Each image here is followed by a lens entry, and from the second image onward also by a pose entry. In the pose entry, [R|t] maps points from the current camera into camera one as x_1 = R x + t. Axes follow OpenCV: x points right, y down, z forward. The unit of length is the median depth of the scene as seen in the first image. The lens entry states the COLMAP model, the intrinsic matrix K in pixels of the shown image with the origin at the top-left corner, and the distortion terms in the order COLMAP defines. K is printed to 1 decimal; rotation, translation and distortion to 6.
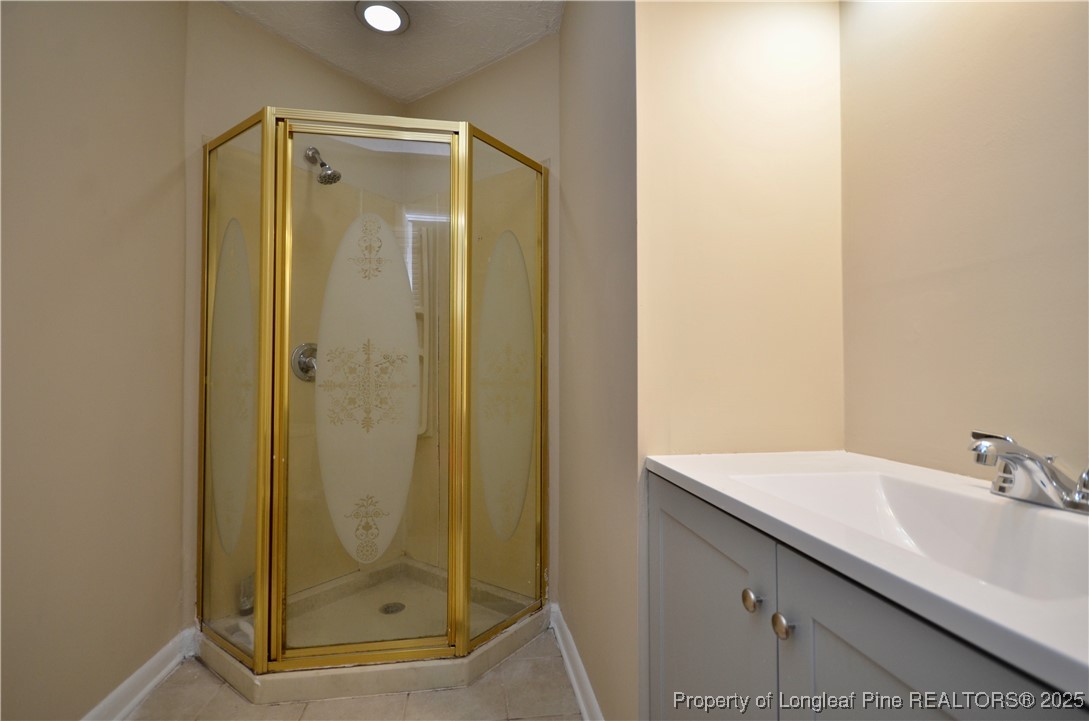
lens RADIAL K [[485.9, 0, 538.0], [0, 485.9, 360.9], [0, 0, 1]] dist [-0.000279, 0.000352]
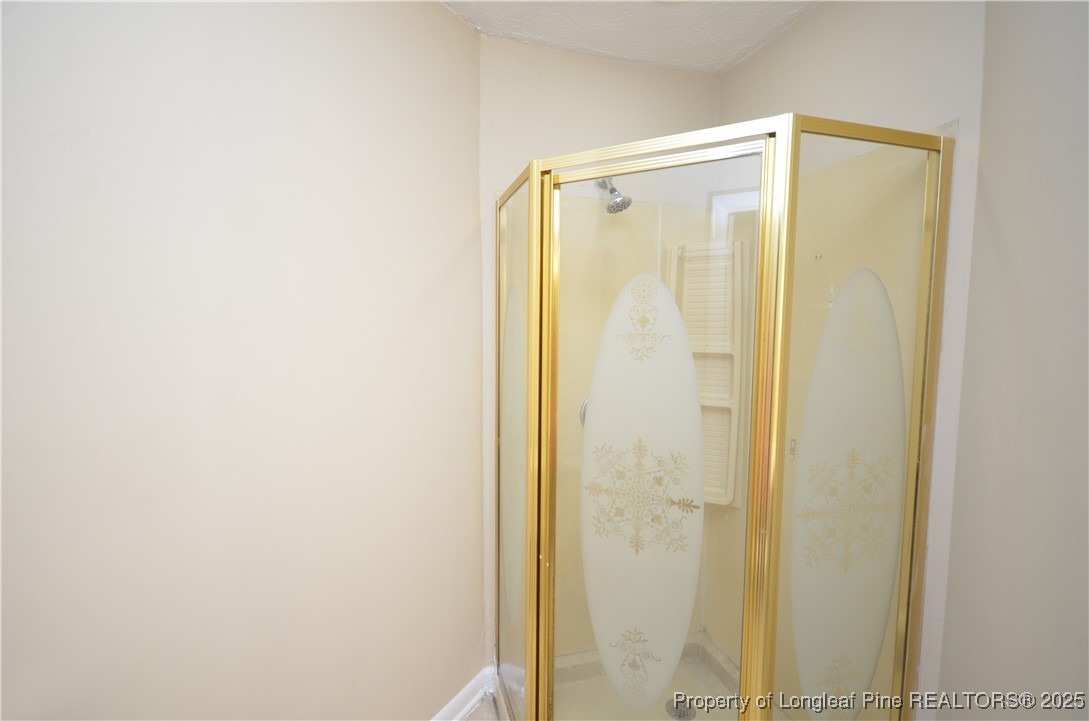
lens RADIAL K [[485.9, 0, 550.1], [0, 485.9, 356.9], [0, 0, 1]] dist [-0.000279, 0.000352]
pose [[0.796132, 0.051350, -0.602940, 0.001144], [0.004150, 0.995906, 0.090297, -0.245598], [0.605108, -0.074390, 0.792660, 0.301035]]
